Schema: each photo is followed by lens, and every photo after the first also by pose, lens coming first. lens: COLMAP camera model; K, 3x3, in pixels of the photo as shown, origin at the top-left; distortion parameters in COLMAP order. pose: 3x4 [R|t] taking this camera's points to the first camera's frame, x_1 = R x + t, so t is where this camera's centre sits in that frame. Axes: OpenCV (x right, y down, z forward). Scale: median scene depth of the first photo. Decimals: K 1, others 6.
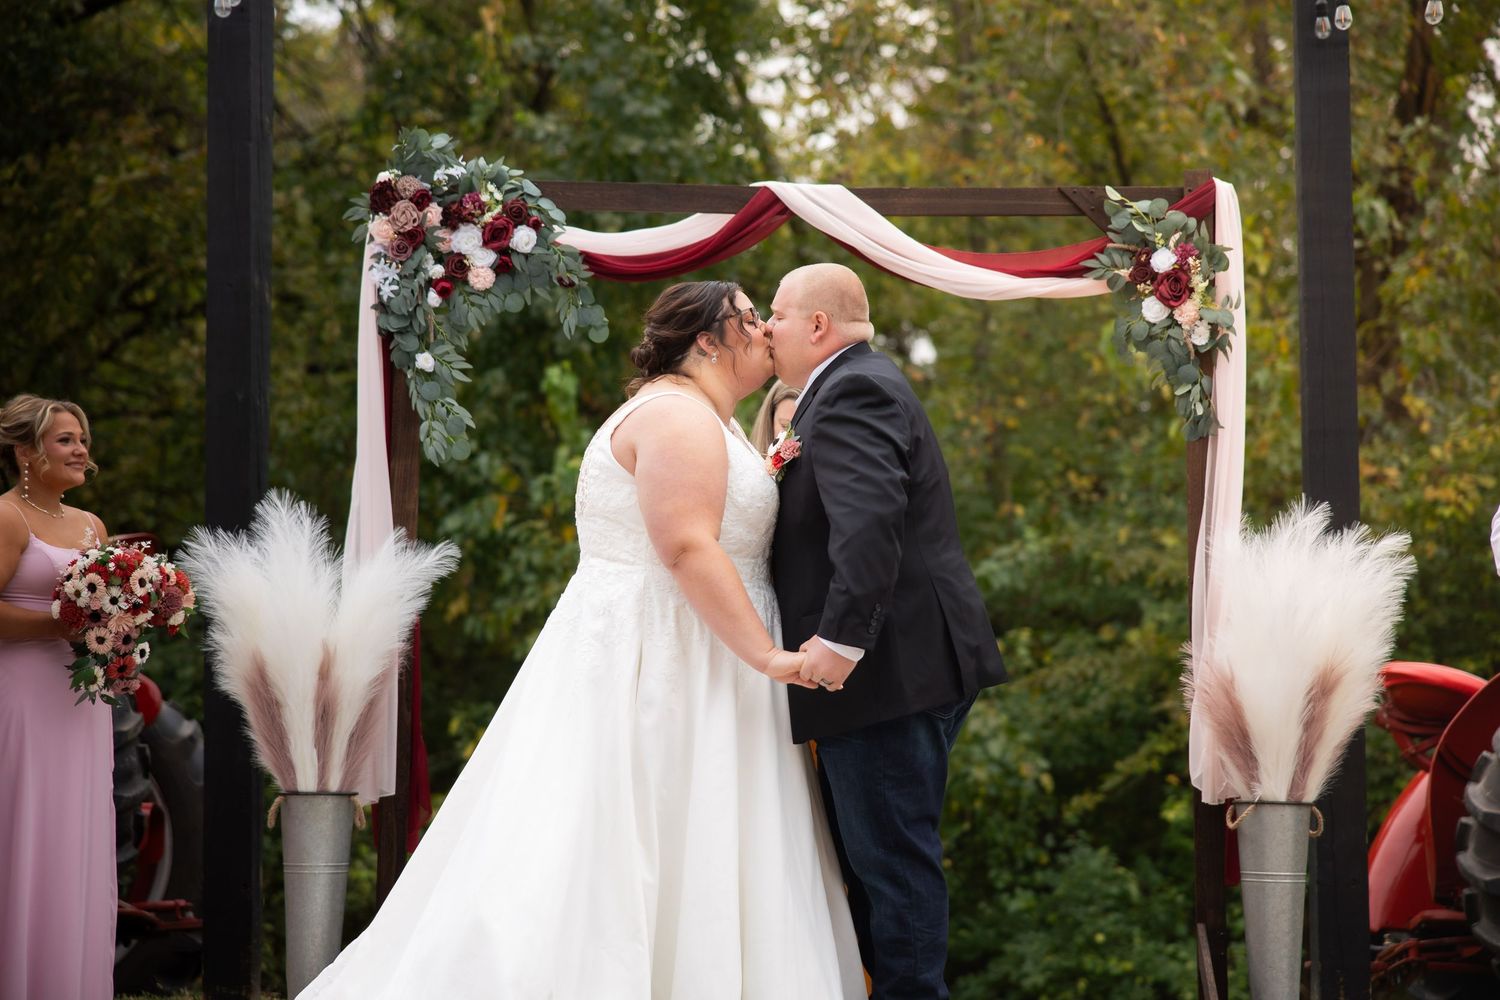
lens RADIAL K [[2824.8, 0, 750.0], [0, 2824.8, 500.0], [0, 0, 1]] dist [0.247952, -0.026385]
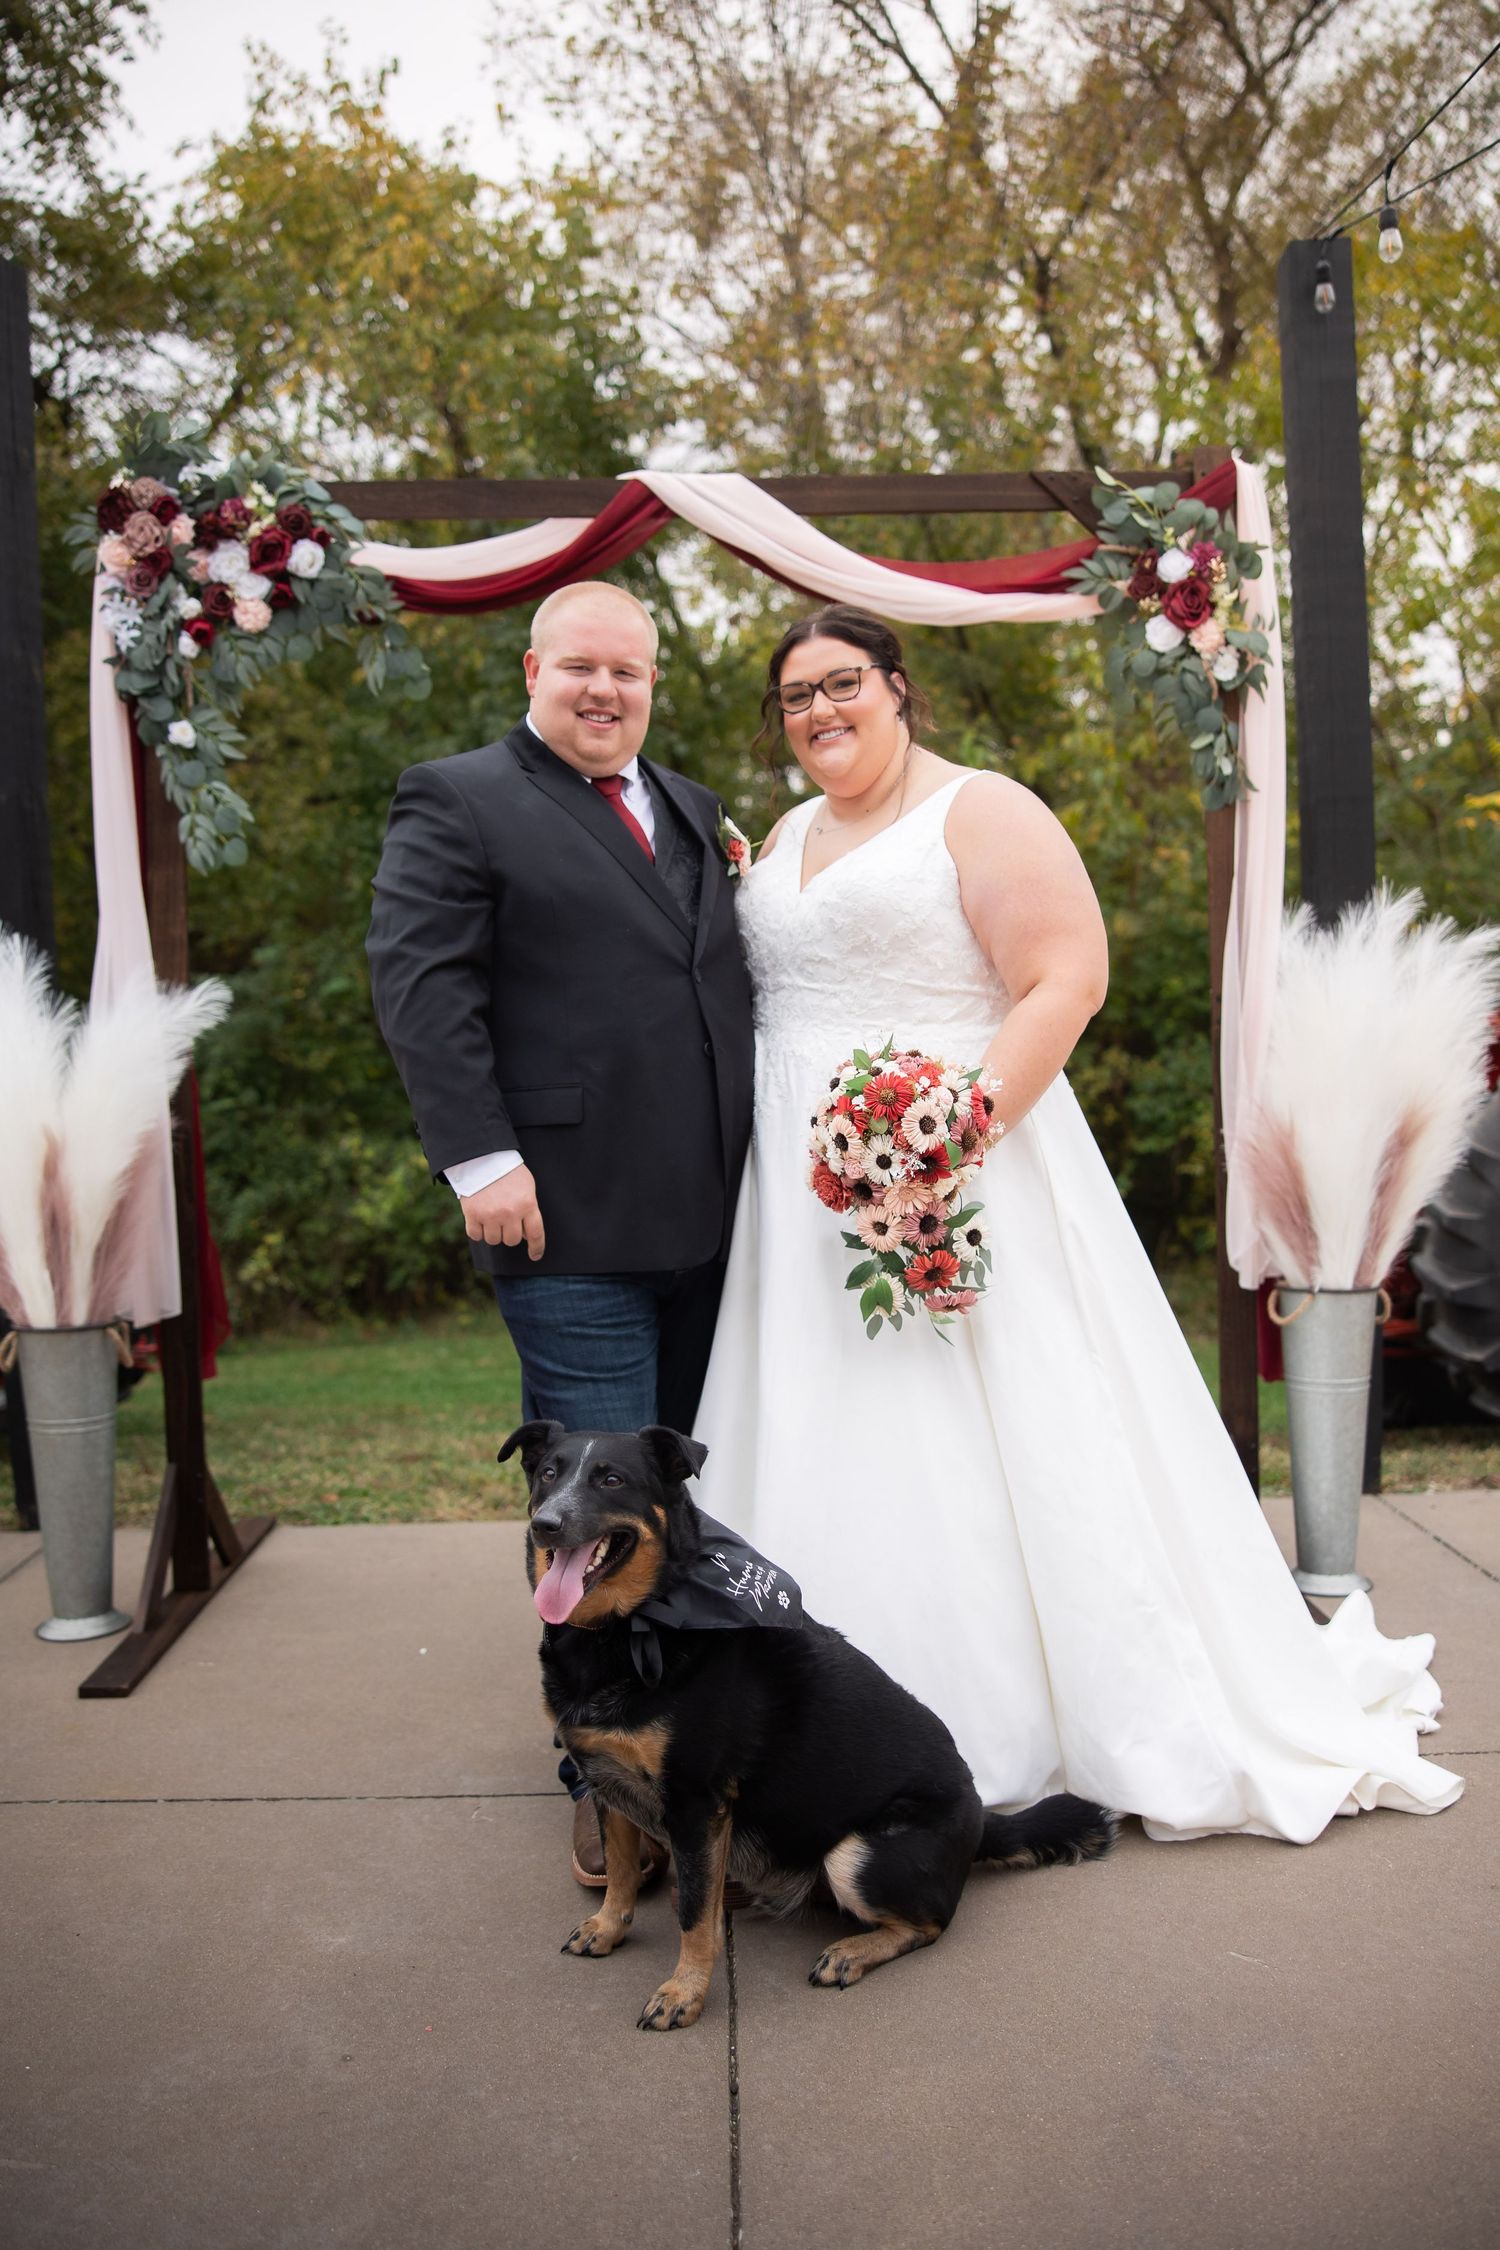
lens RADIAL K [[1806.0, 0, 750.0], [0, 1806.0, 1125.0], [0, 0, 1]] dist [-0.062538, -0.001612]
pose [[0.998855, -0.036211, 0.031279, 0.014505], [0.031814, 0.990851, 0.131157, -0.004316], [-0.035742, -0.130012, 0.990868, 0.520039]]
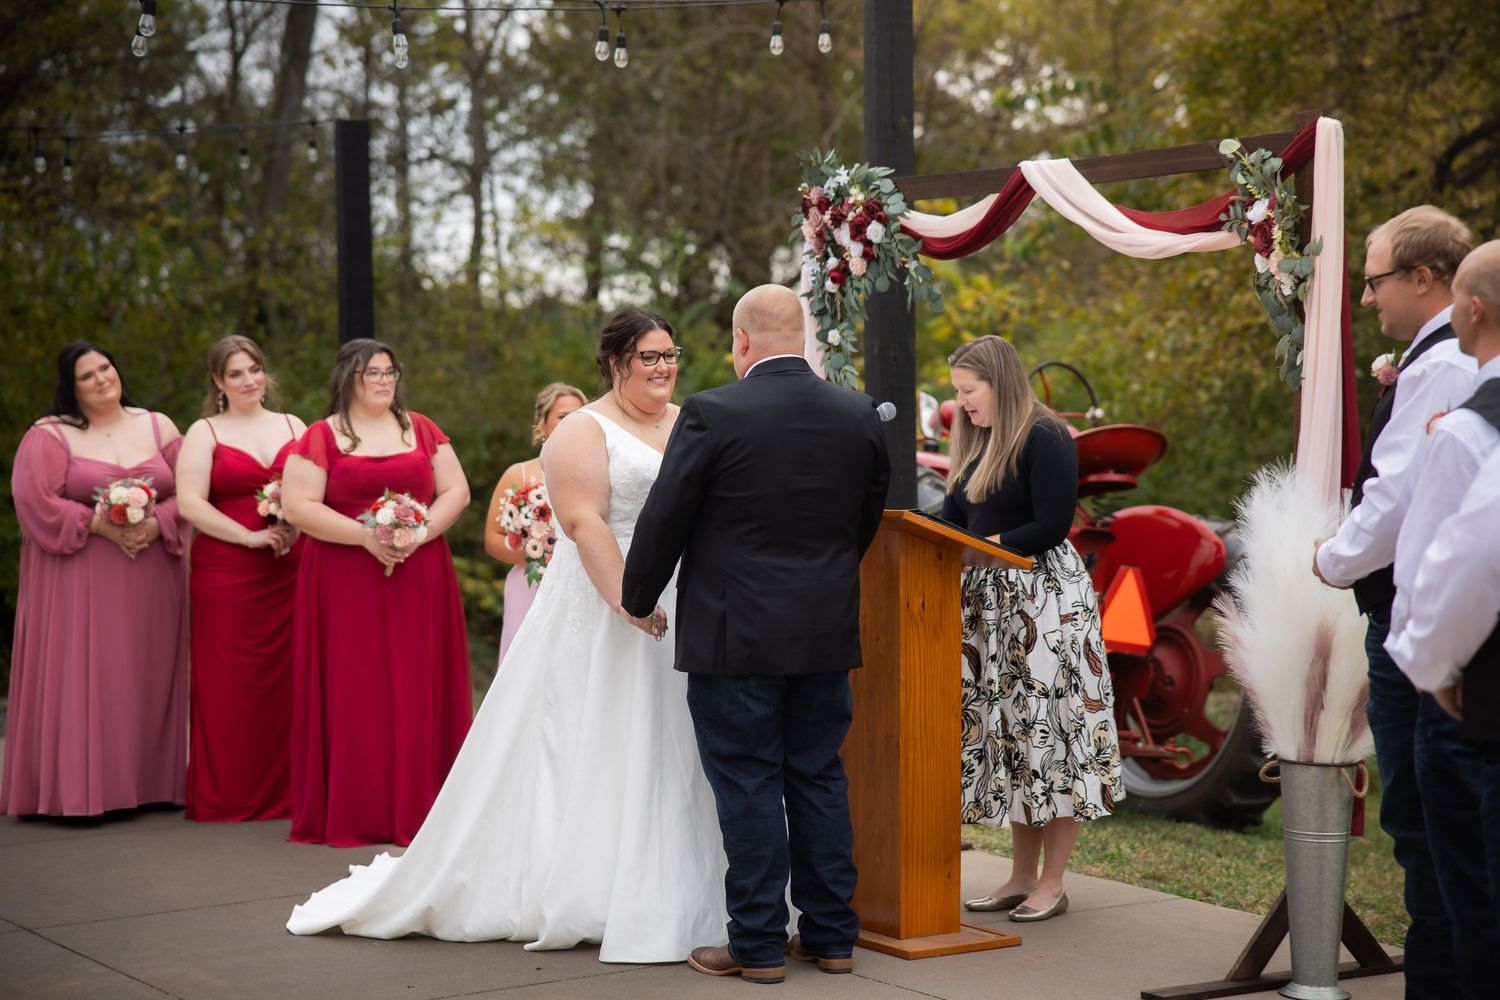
lens RADIAL K [[2746.3, 0, 750.5], [0, 2746.3, 368.4], [0, 0, 1]] dist [0.035016, 0.043851]
pose [[0.570527, -0.024814, -0.820904, 0.837131], [0.080494, 0.996421, 0.025824, -0.068549], [0.817325, -0.080811, 0.570482, 0.292311]]
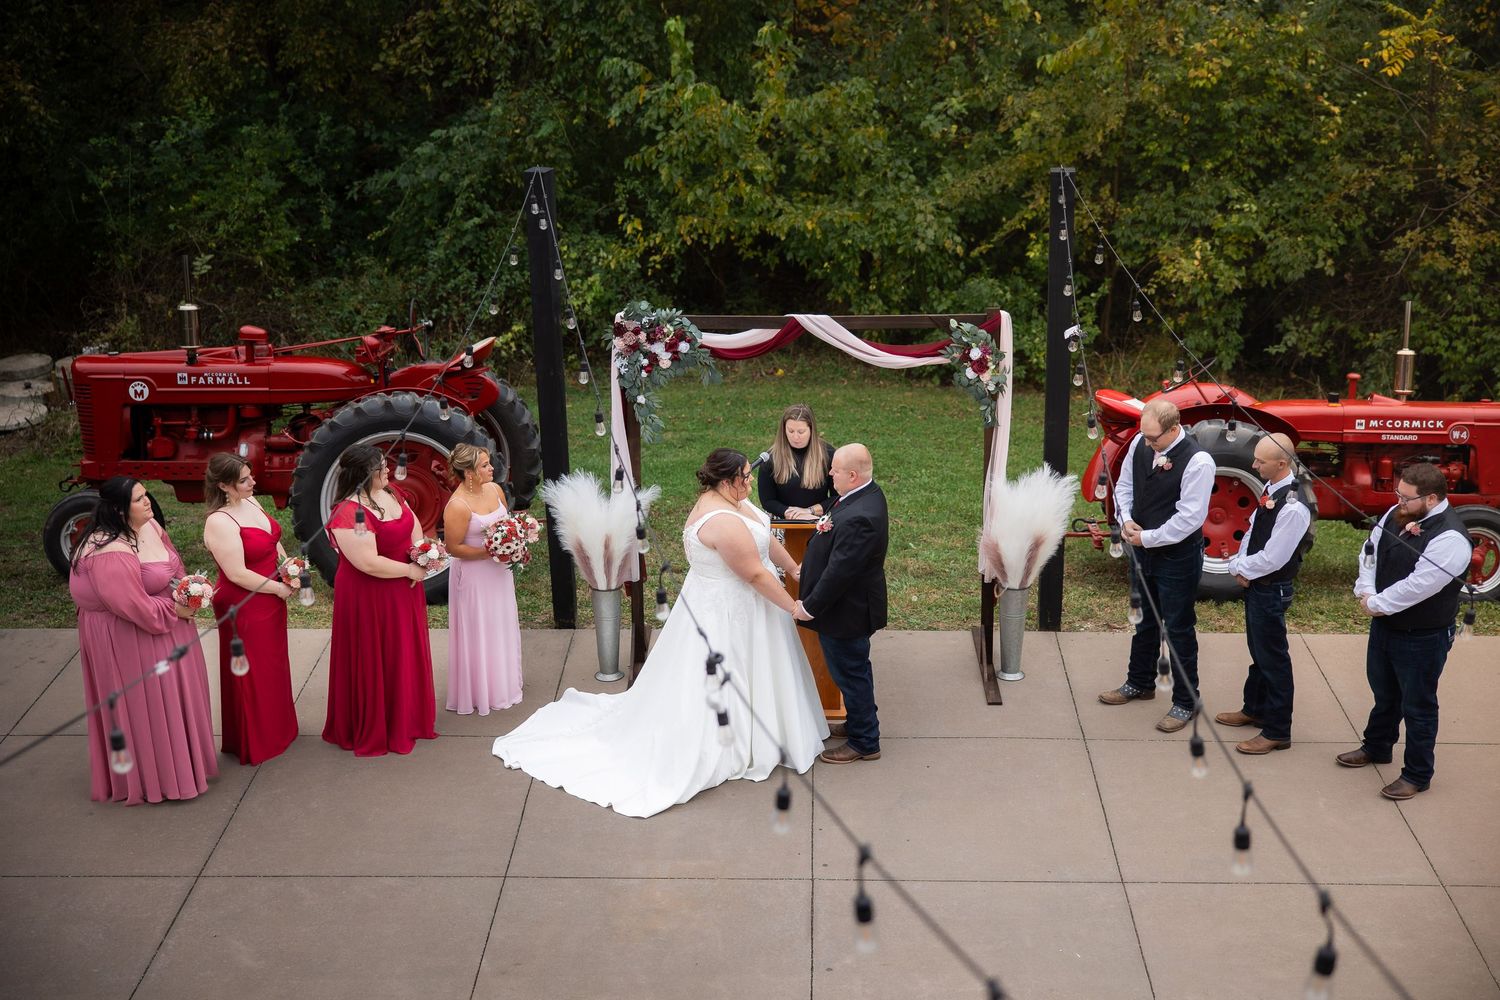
lens RADIAL K [[2037.7, 0, 750.0], [0, 2037.7, 500.0], [0, 0, 1]] dist [0.121938, 0.028220]
pose [[0.999638, -0.011816, -0.024159, 0.008018], [0.020741, 0.910552, 0.412875, -0.633315], [0.017119, -0.413226, 0.910467, -0.482932]]
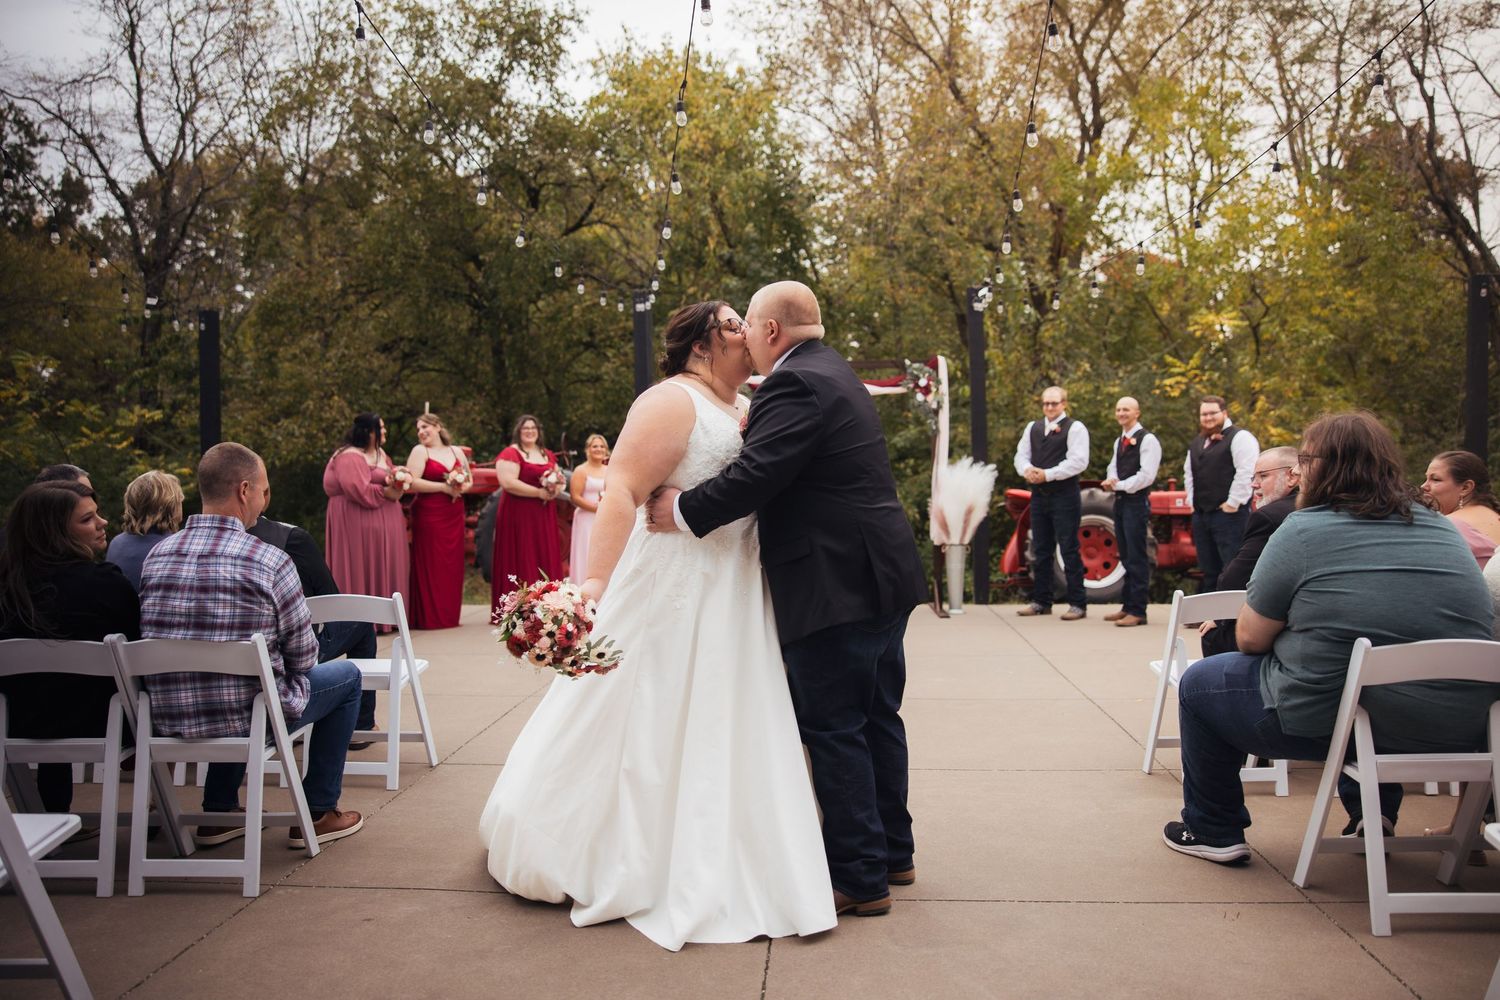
lens RADIAL K [[1204.0, 0, 750.0], [0, 1204.0, 500.0], [0, 0, 1]] dist [-0.062538, -0.001612]
pose [[0.997876, -0.021105, -0.061633, 0.027945], [0.027466, 0.994171, 0.104261, -0.098949], [0.059073, -0.105732, 0.992638, -0.412100]]
